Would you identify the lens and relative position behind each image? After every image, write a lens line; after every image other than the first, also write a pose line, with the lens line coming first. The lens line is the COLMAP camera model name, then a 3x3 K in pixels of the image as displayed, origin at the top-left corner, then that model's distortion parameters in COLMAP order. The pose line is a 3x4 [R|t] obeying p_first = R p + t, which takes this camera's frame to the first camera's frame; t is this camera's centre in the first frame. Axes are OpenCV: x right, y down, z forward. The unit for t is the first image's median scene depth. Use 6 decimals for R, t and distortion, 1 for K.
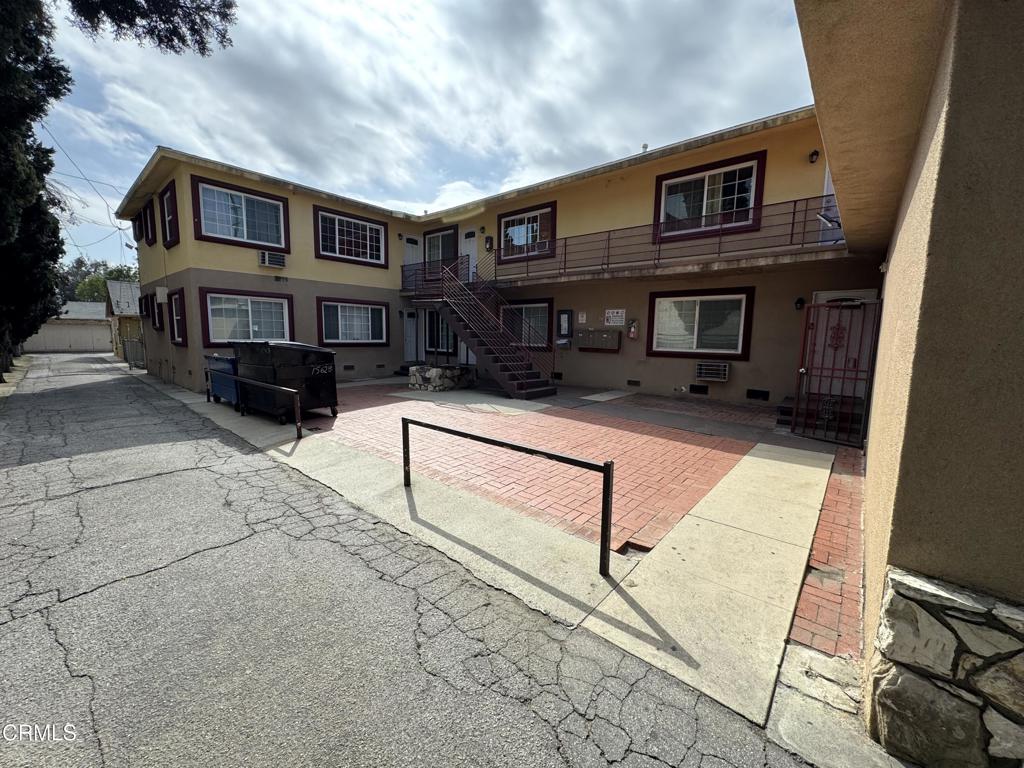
lens RADIAL K [[408.5, 0, 509.8], [0, 408.5, 385.2], [0, 0, 1]] dist [-0.012104, -0.000358]
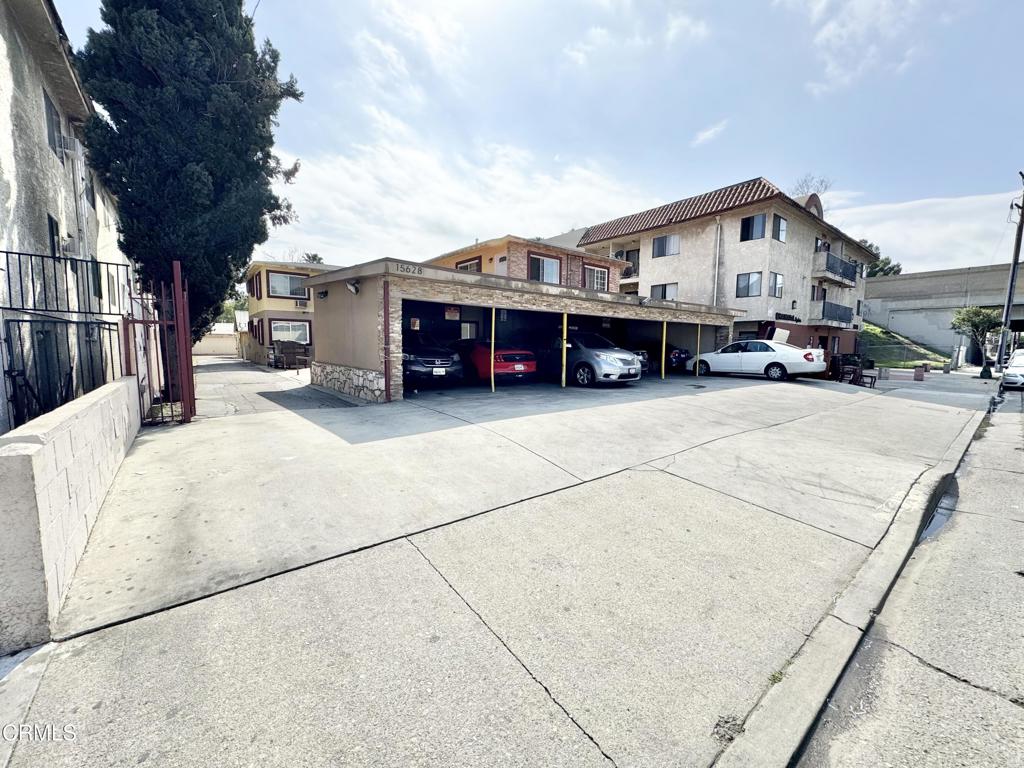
lens RADIAL K [[408.5, 0, 514.6], [0, 408.5, 382.0], [0, 0, 1]] dist [-0.012104, -0.000358]
pose [[0.983542, 0.009015, -0.180454, 0.811507], [-0.016086, 0.999157, -0.037758, 0.145137], [0.179961, 0.040039, 0.982858, -0.787041]]
